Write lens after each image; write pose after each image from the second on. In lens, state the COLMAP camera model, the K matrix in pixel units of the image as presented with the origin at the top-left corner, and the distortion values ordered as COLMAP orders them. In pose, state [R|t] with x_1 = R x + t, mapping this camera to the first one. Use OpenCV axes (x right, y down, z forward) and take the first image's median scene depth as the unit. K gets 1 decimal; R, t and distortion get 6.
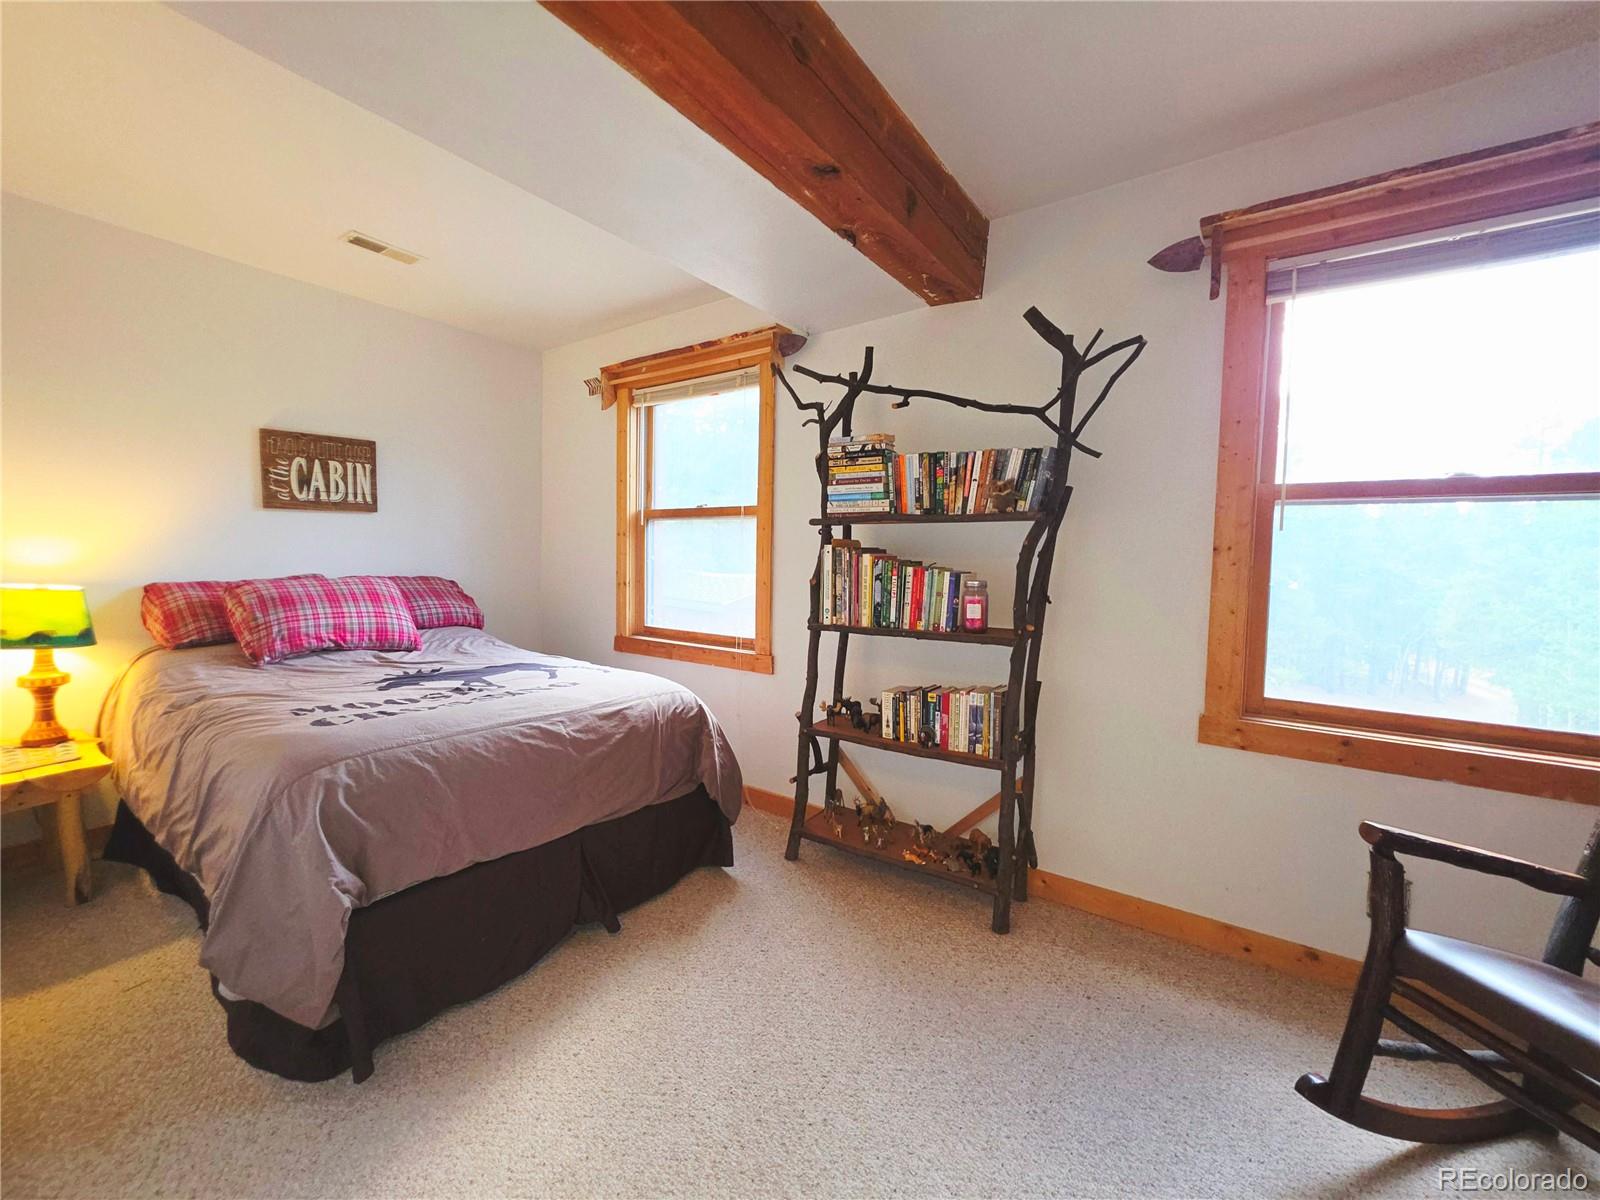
lens RADIAL K [[641.8, 0, 786.2], [0, 641.8, 582.9], [0, 0, 1]] dist [-0.006745, 0.003425]
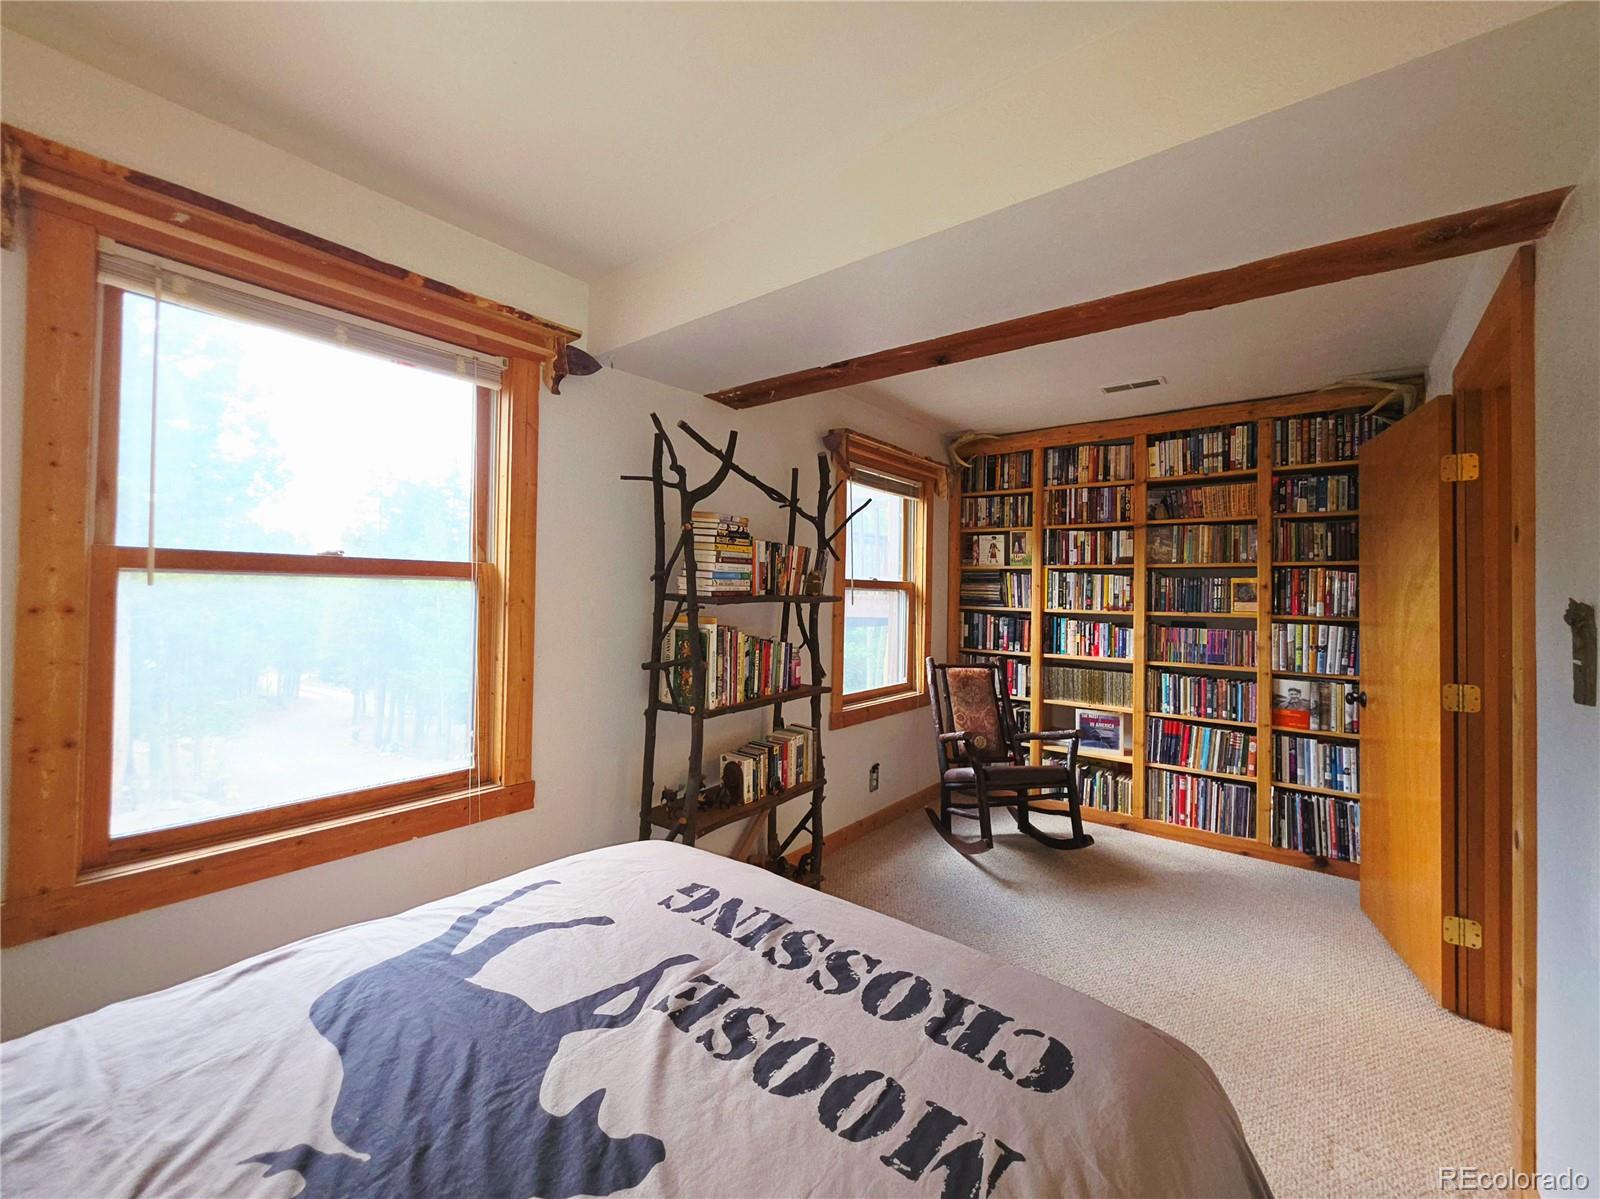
lens RADIAL K [[641.8, 0, 786.2], [0, 641.8, 582.4], [0, 0, 1]] dist [-0.006745, 0.003425]
pose [[0.064446, -0.000652, 0.997921, -0.899250], [0.028549, 0.999592, -0.001190, -0.120735], [-0.997513, 0.028567, 0.064439, 0.855305]]
